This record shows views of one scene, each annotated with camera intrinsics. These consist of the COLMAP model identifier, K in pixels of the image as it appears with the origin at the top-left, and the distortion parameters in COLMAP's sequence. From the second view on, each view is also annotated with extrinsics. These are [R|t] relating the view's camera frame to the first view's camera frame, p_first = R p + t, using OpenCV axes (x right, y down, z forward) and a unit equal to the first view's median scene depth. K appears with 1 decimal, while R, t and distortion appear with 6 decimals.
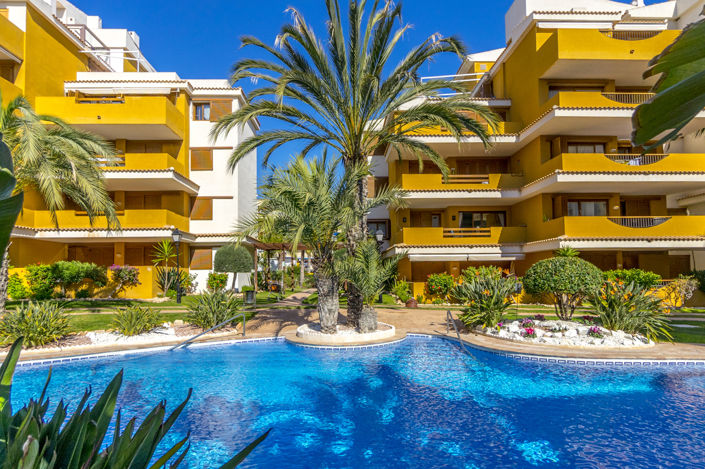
lens RADIAL K [[413.3, 0, 341.1], [0, 413.3, 257.5], [0, 0, 1]] dist [-0.001710, -0.000046]
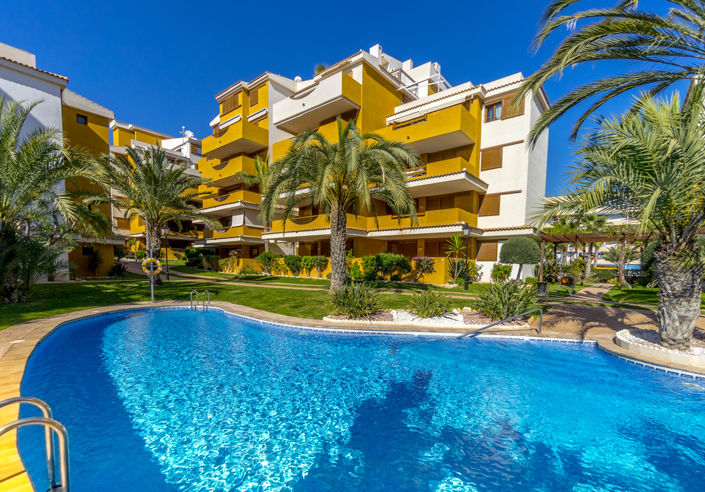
lens RADIAL K [[319.6, 0, 350.2], [0, 319.6, 291.1], [0, 0, 1]] dist [-0.001152, 0.000292]
pose [[0.753580, 0.072885, -0.653303, -0.052493], [0.004456, 0.993245, 0.115950, 0.009210], [0.657341, -0.090289, 0.748165, 0.118527]]
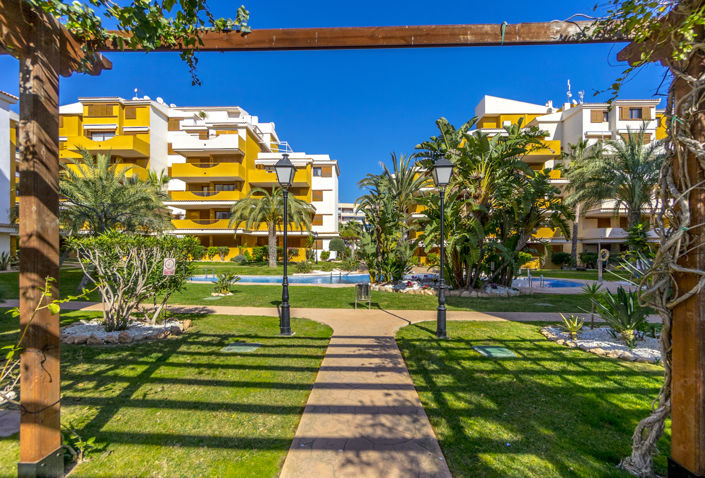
lens RADIAL K [[309.9, 0, 341.8], [0, 309.9, 255.3], [0, 0, 1]] dist [-0.001290, -0.000151]
pose [[0.998255, 0.015015, -0.057115, -0.141914], [-0.011770, 0.998319, 0.056748, -0.034390], [0.057871, -0.055976, 0.996754, -0.639340]]
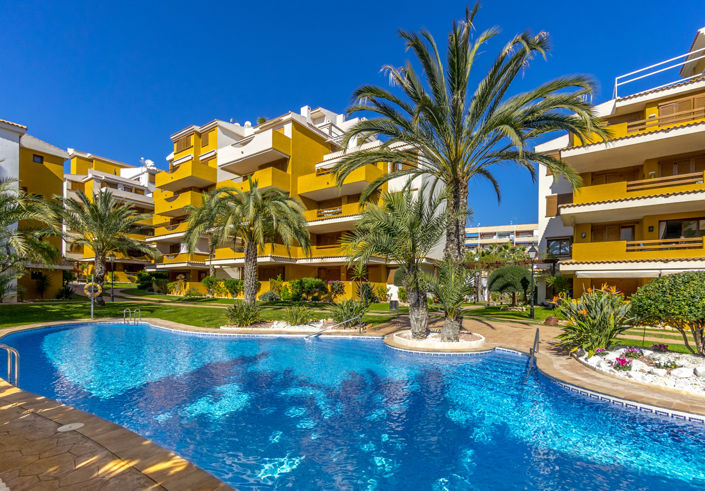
lens RADIAL K [[319.6, 0, 350.2], [0, 319.6, 290.6], [0, 0, 1]] dist [-0.001152, 0.000292]
pose [[0.809024, 0.023377, -0.587311, 0.181800], [0.003589, 0.998994, 0.044707, 0.003089], [0.587765, -0.038277, 0.808126, 0.082864]]
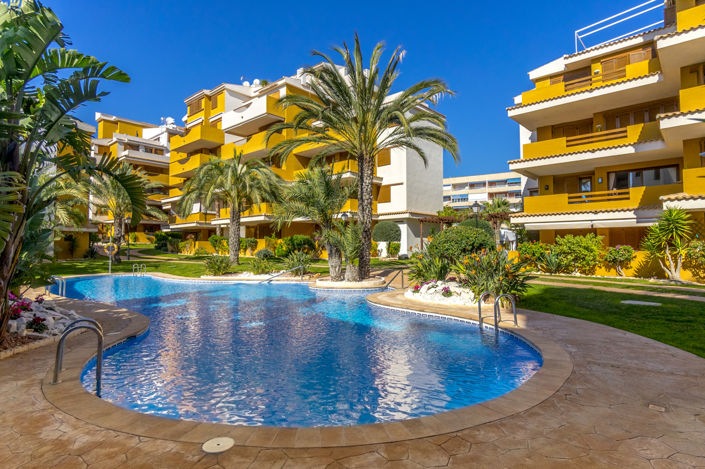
lens RADIAL K [[397.5, 0, 352.5], [0, 397.5, 234.5], [0, 0, 1]] dist [0.000046, -0.000374]
pose [[0.711969, -0.014891, -0.702053, 0.565326], [0.025117, 0.999675, 0.004268, 0.005085], [0.701762, -0.020672, 0.712112, 0.007603]]
